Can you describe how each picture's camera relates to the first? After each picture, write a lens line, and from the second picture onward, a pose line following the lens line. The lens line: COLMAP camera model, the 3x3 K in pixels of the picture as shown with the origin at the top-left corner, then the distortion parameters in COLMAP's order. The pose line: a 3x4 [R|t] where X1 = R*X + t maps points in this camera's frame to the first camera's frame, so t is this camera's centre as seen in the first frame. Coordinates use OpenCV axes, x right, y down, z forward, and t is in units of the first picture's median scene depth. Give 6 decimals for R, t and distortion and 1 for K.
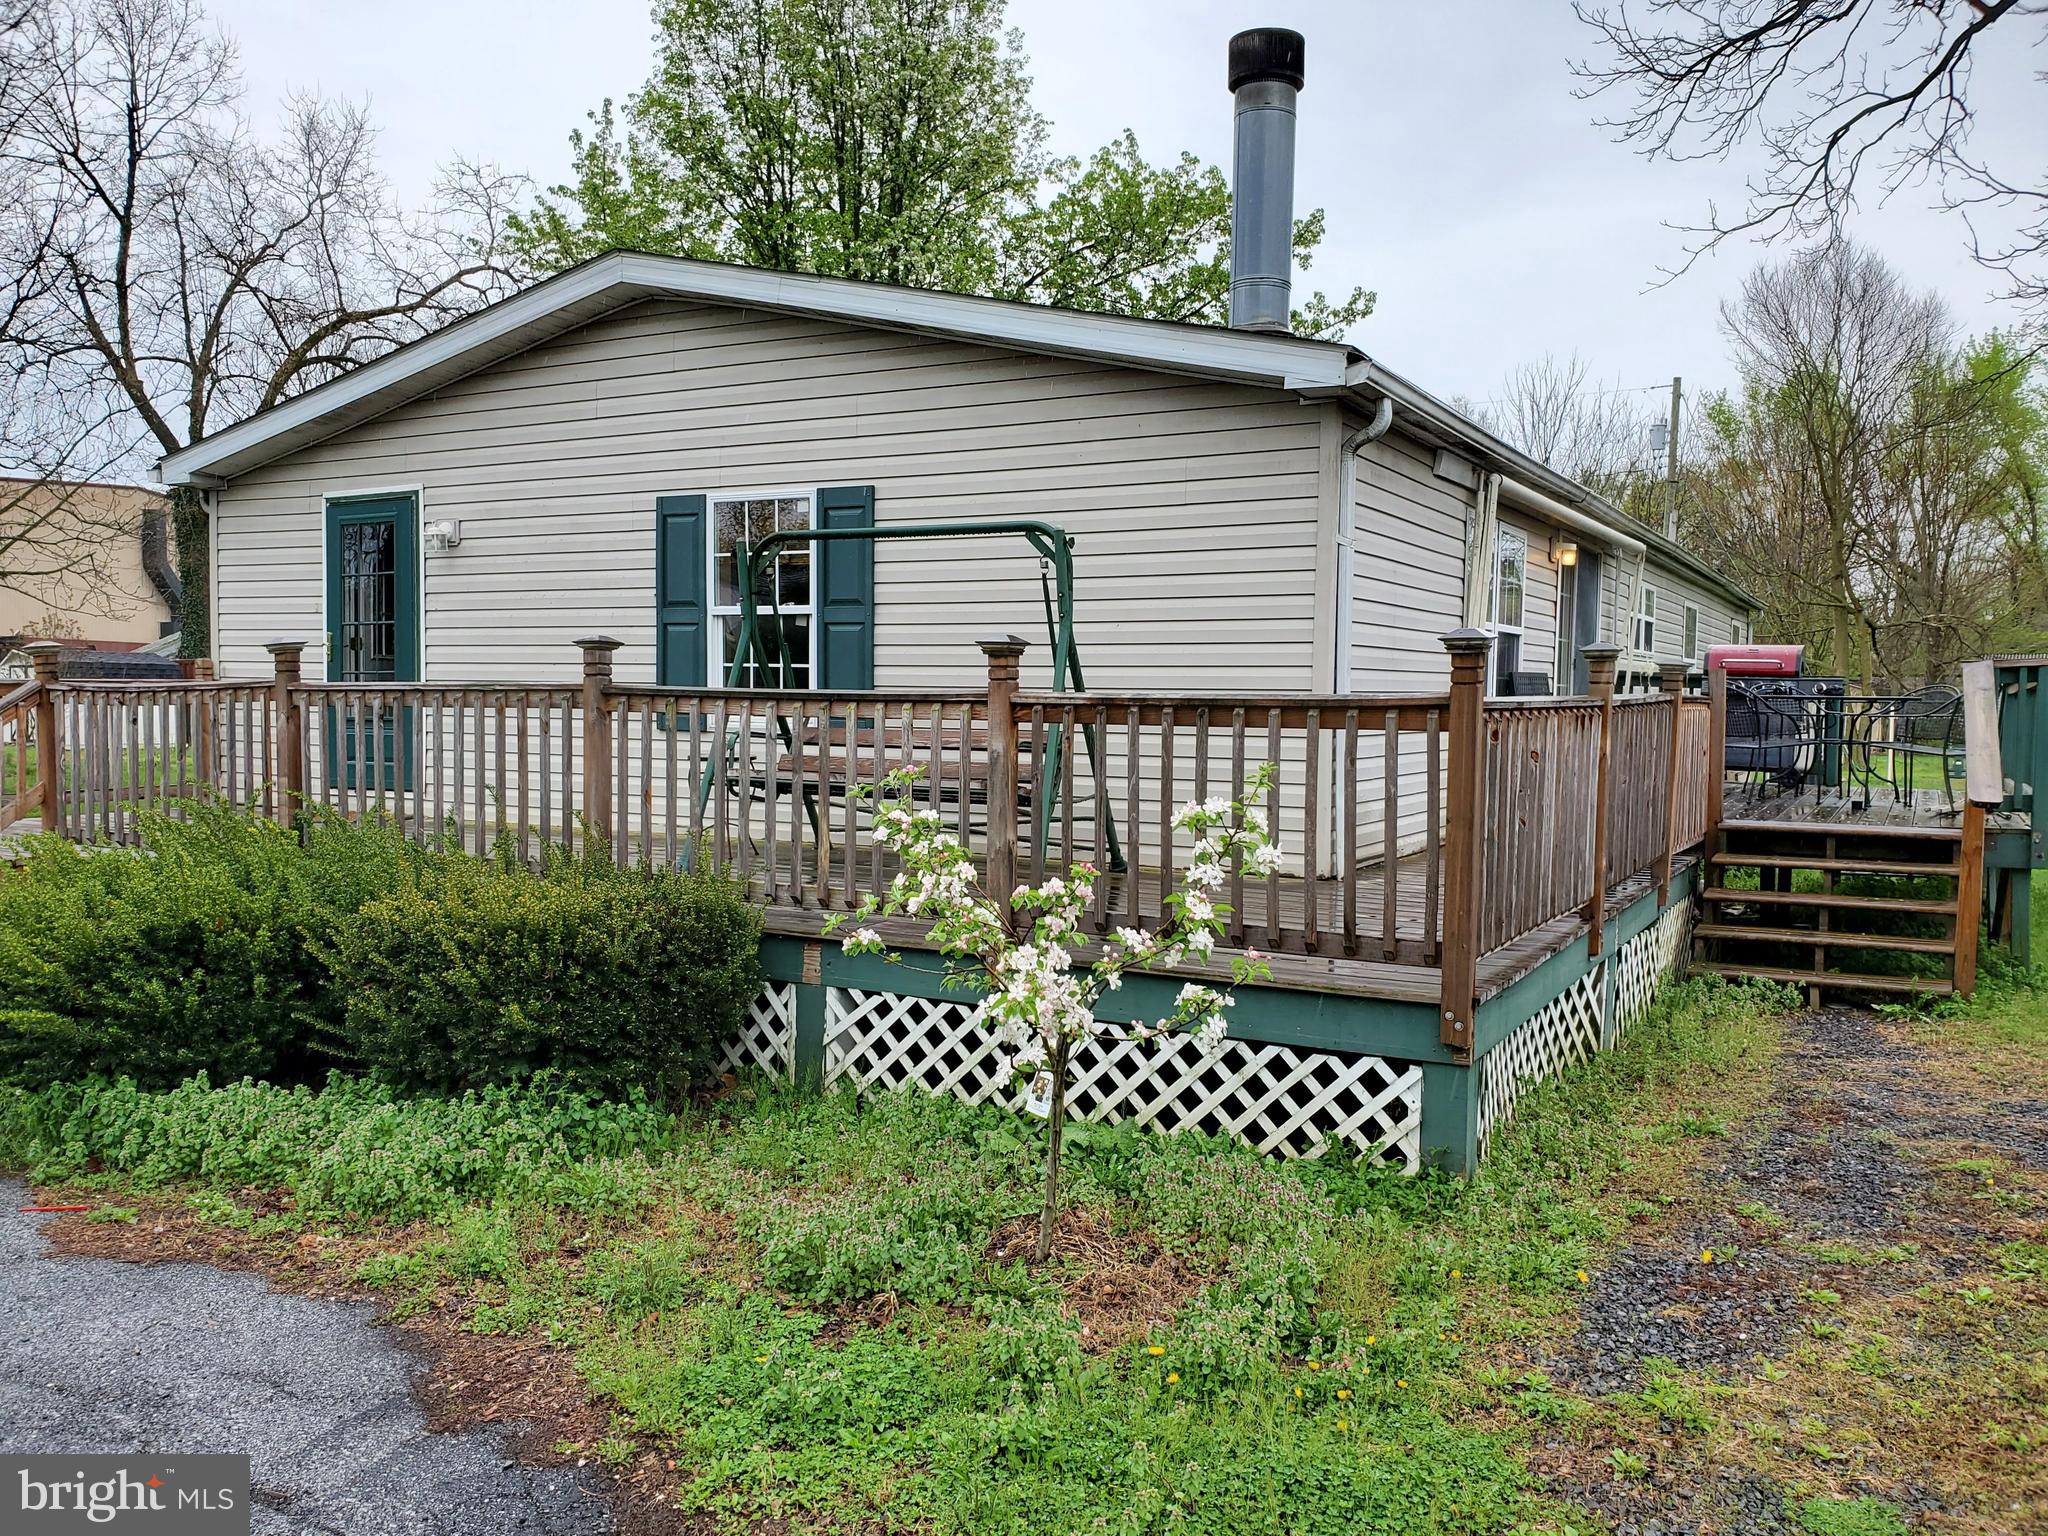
lens RADIAL K [[1592.6, 0, 1026.8], [0, 1592.6, 753.5], [0, 0, 1]] dist [0.046018, -0.006443]
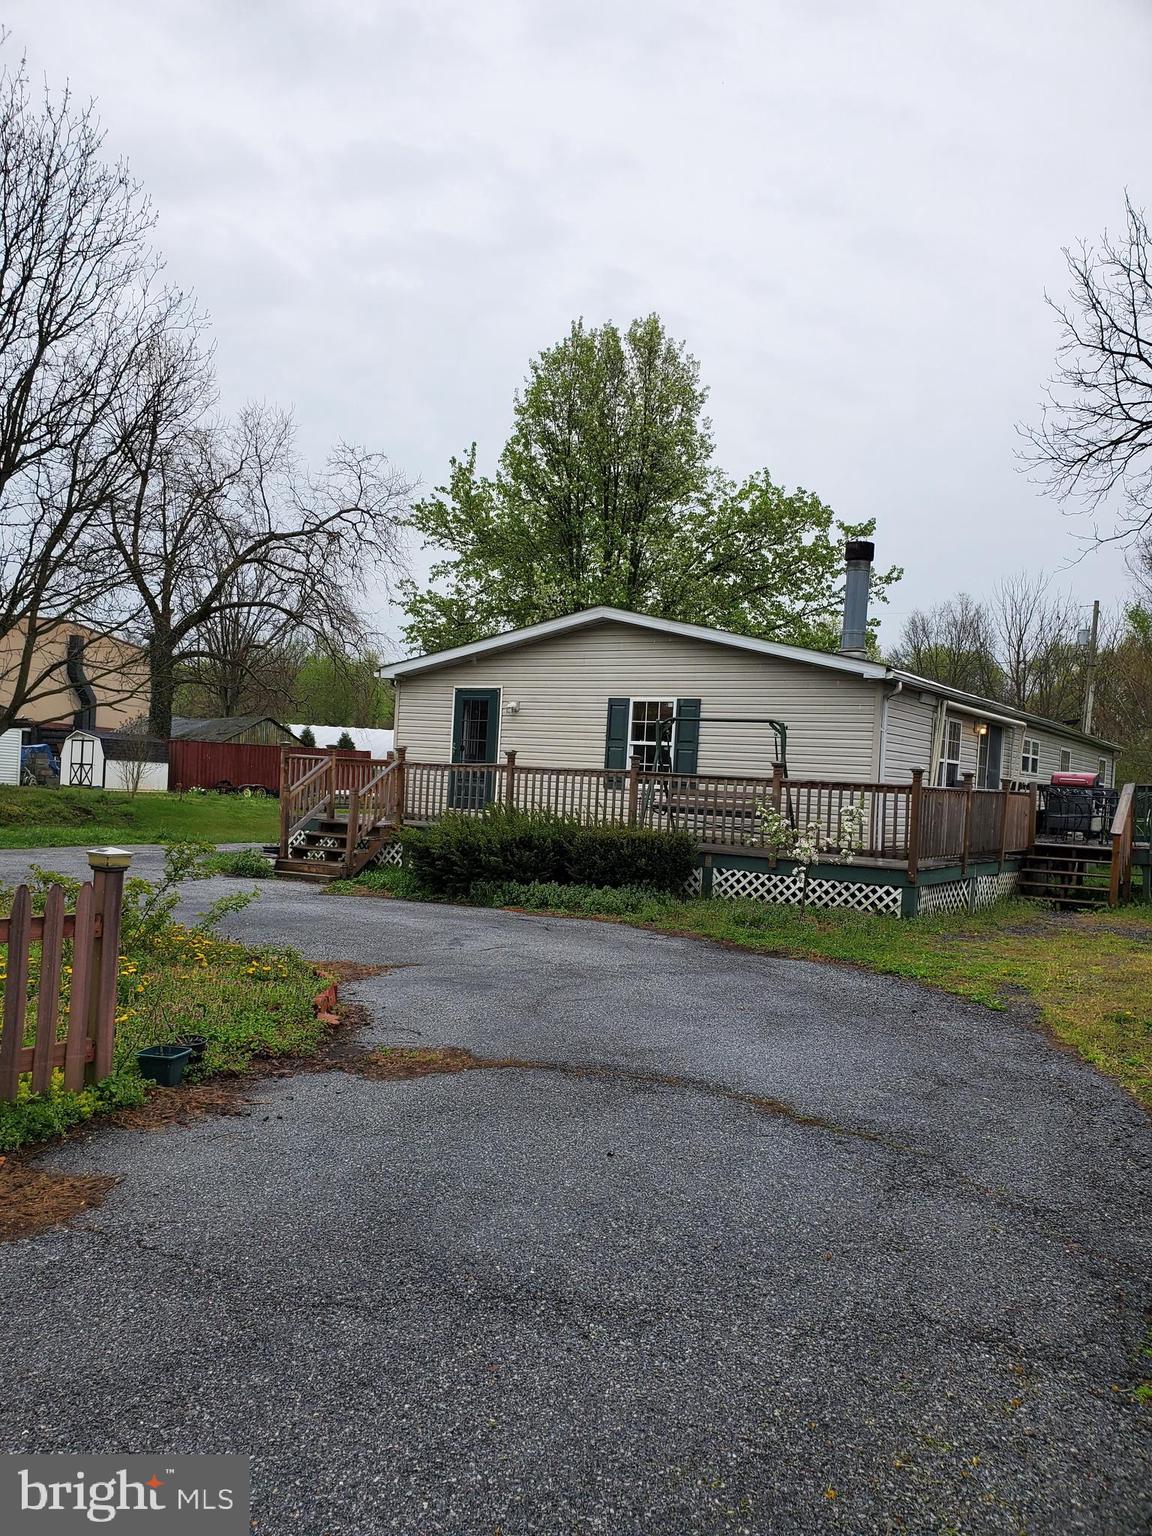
lens RADIAL K [[1162.5, 0, 576.0], [0, 1162.5, 768.0], [0, 0, 1]] dist [0.232210, -0.558401]
pose [[0.997730, 0.041771, -0.052823, -0.184991], [-0.044288, 0.997893, -0.047410, 0.044856], [0.050731, 0.049642, 0.997478, -0.884591]]
